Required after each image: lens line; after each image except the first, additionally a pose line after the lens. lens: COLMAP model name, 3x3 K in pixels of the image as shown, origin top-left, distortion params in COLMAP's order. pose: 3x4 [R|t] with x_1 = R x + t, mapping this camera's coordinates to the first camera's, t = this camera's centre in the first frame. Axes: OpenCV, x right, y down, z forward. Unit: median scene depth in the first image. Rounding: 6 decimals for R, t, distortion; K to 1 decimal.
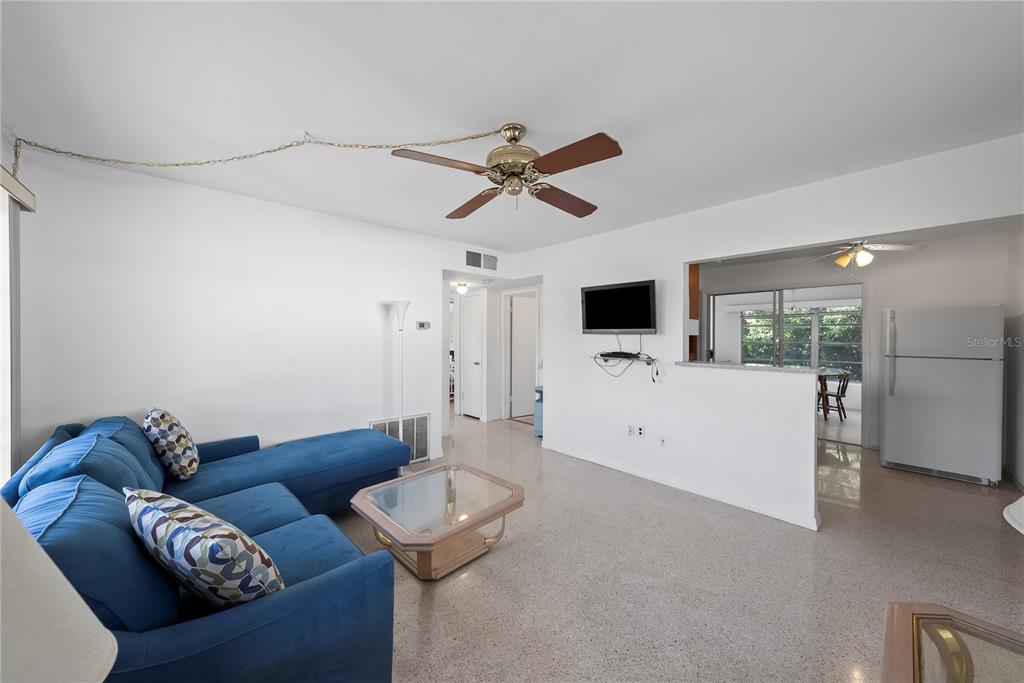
lens RADIAL K [[367.7, 0, 508.2], [0, 367.7, 340.8], [0, 0, 1]] dist [0.000807, -0.000248]
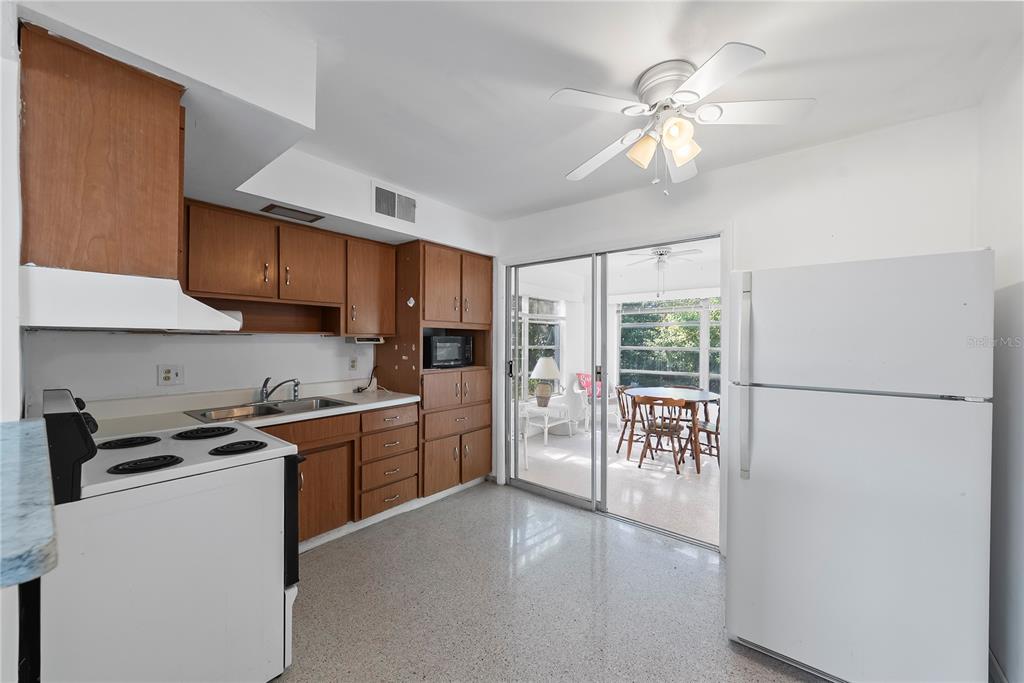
lens RADIAL K [[384.7, 0, 513.5], [0, 384.7, 341.1], [0, 0, 1]] dist [-0.000510, 0.000218]
pose [[0.990424, 0.000735, 0.138057, 0.718571], [0.000273, 0.999973, -0.007279, -0.002872], [-0.138058, 0.007247, 0.990398, 0.602854]]
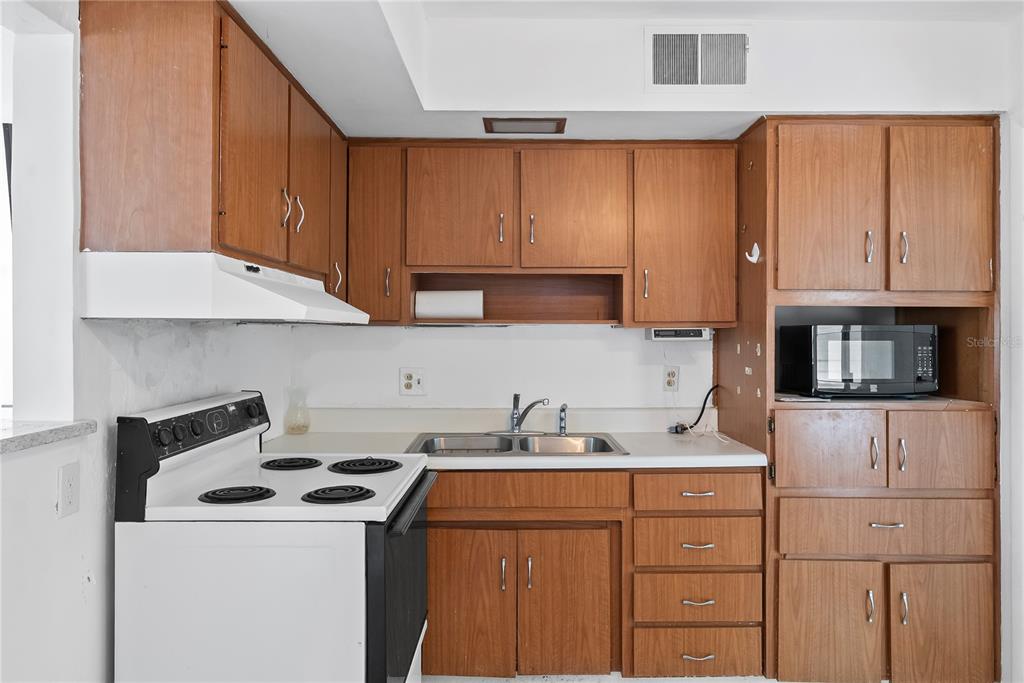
lens RADIAL K [[693.9, 0, 518.4], [0, 693.9, 330.3], [0, 0, 1]] dist [-0.001806, 0.002058]
pose [[0.732513, -0.004014, -0.680741, 0.840710], [-0.007406, 0.999876, -0.013864, -0.003227], [0.680712, 0.015197, 0.732393, 0.709060]]
